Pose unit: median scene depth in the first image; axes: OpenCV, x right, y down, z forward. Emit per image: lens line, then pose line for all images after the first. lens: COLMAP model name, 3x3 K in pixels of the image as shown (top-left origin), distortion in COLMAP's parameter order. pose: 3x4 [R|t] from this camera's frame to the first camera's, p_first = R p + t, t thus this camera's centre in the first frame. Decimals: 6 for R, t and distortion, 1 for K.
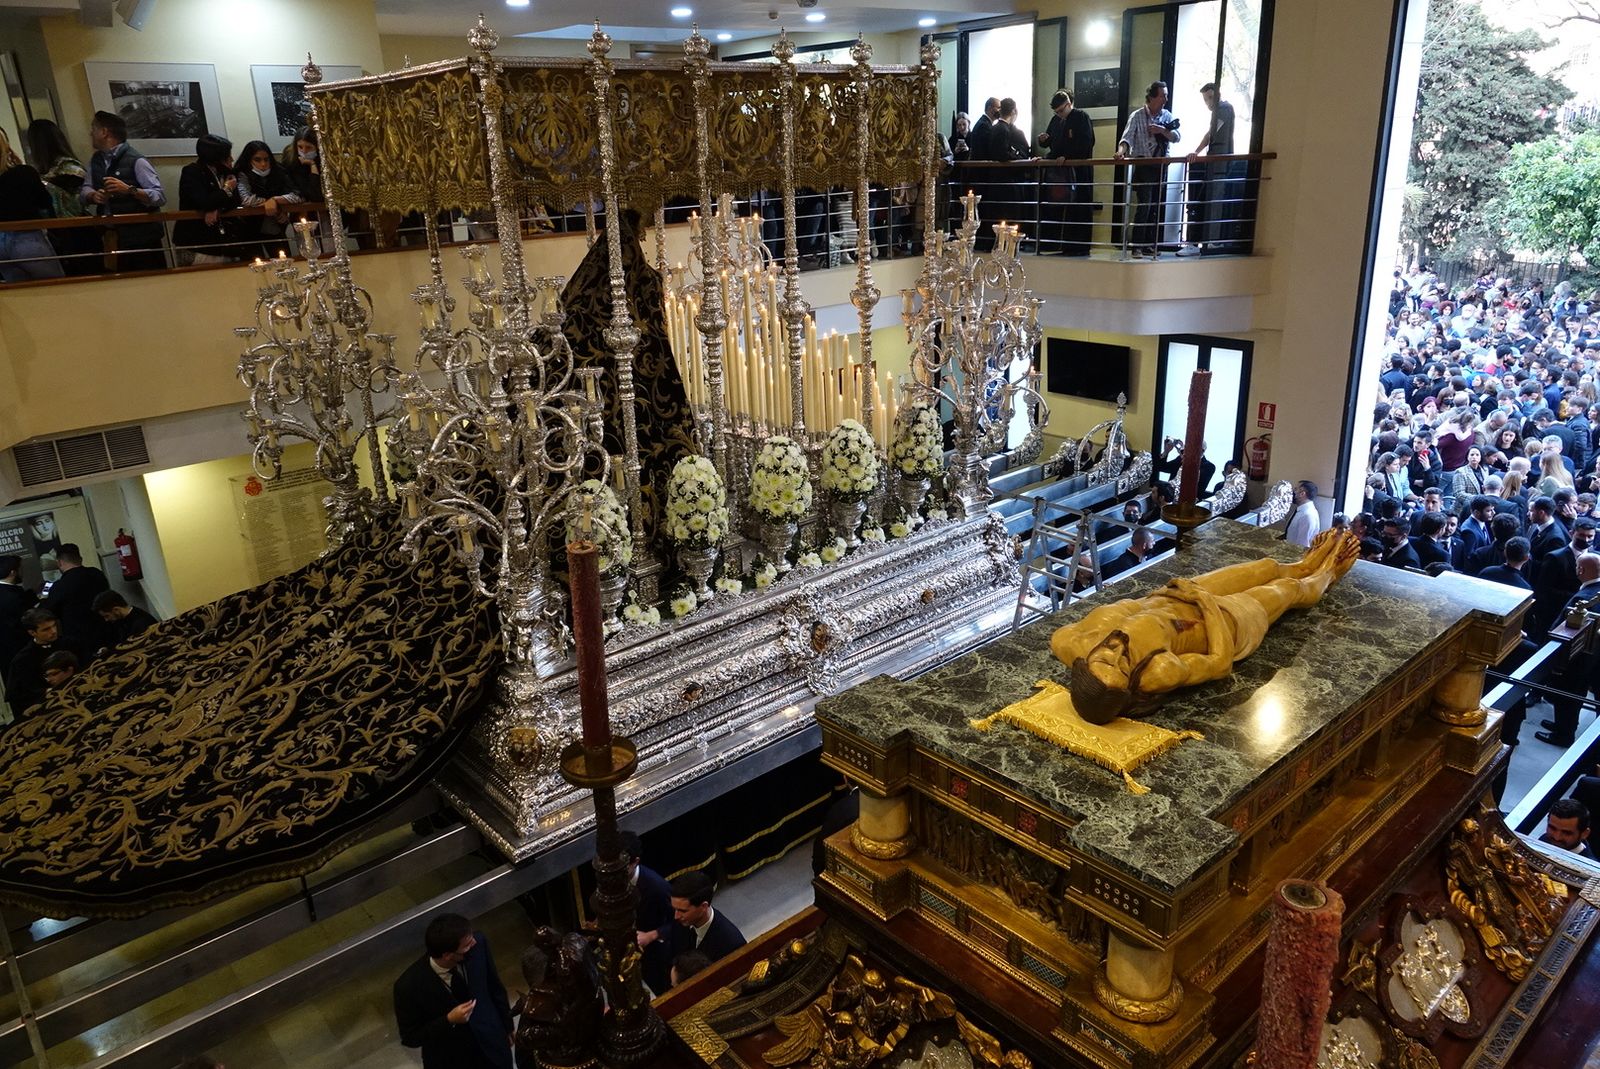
lens RADIAL K [[1106.3, 0, 807.5], [0, 1106.3, 529.1], [0, 0, 1]] dist [-0.000872, -0.001922]
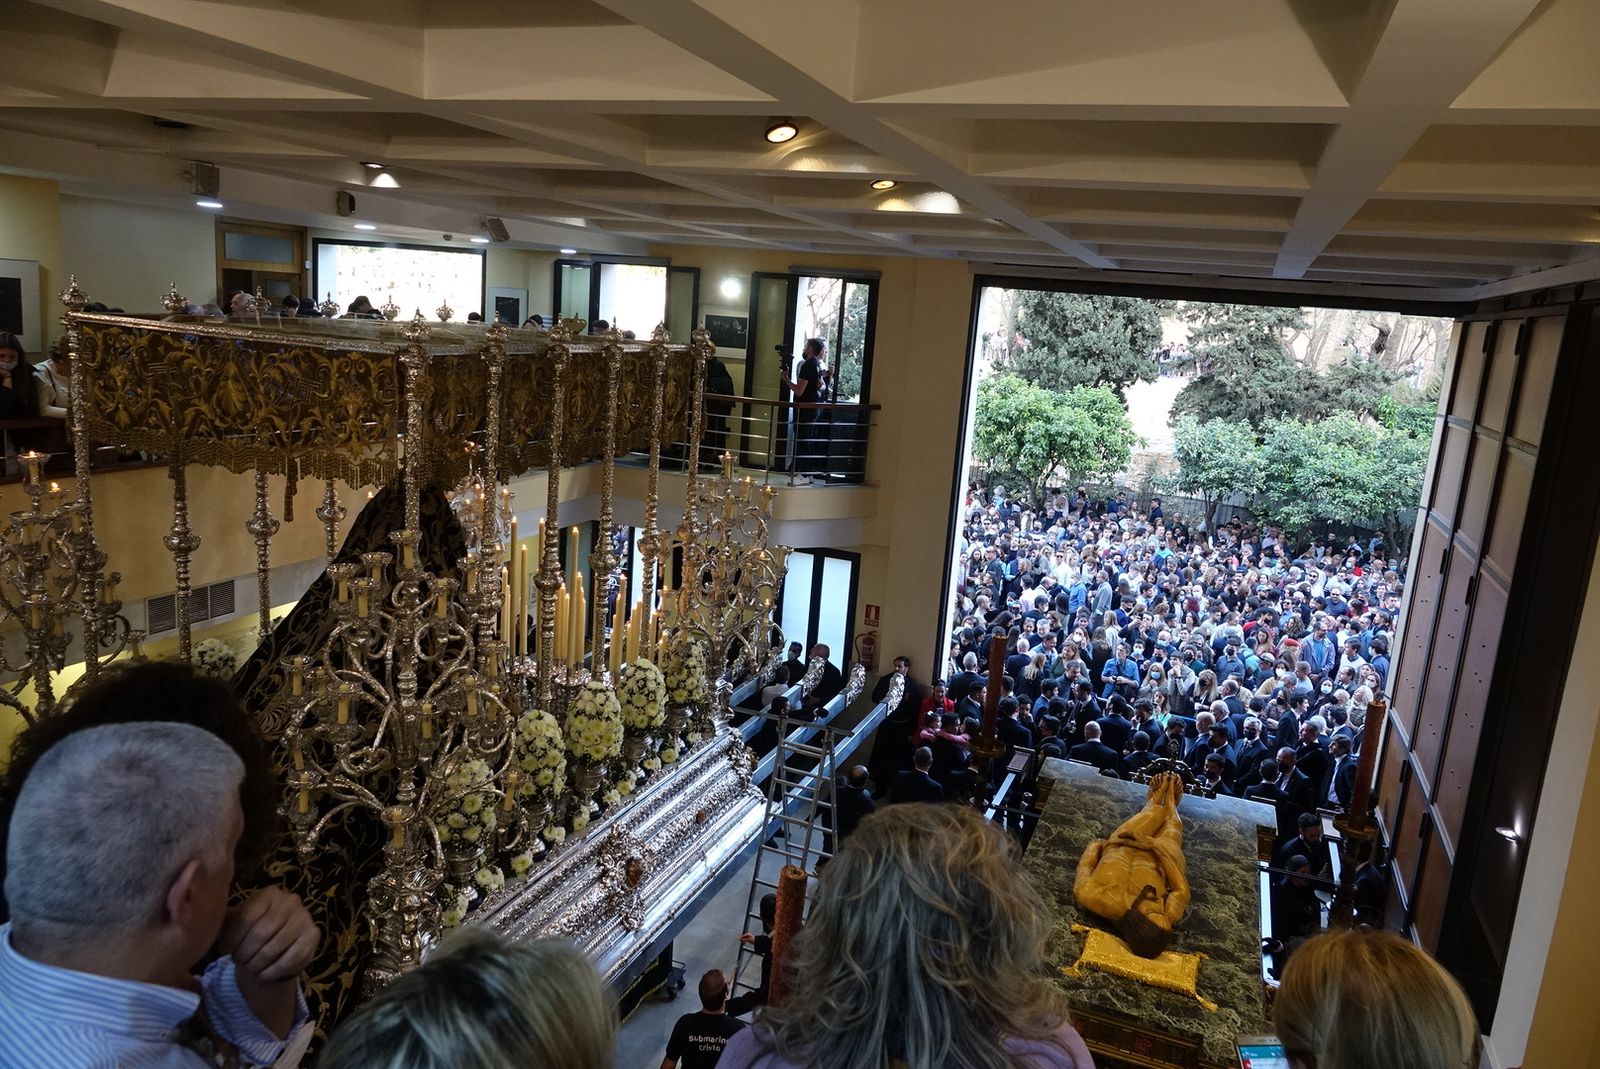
lens RADIAL K [[1106.3, 0, 807.5], [0, 1106.3, 529.1], [0, 0, 1]] dist [-0.000872, -0.001922]
pose [[0.883054, 0.015331, 0.469021, -0.328211], [0.046087, 0.991801, -0.119190, -0.089505], [-0.467002, 0.126867, 0.875108, -0.031617]]
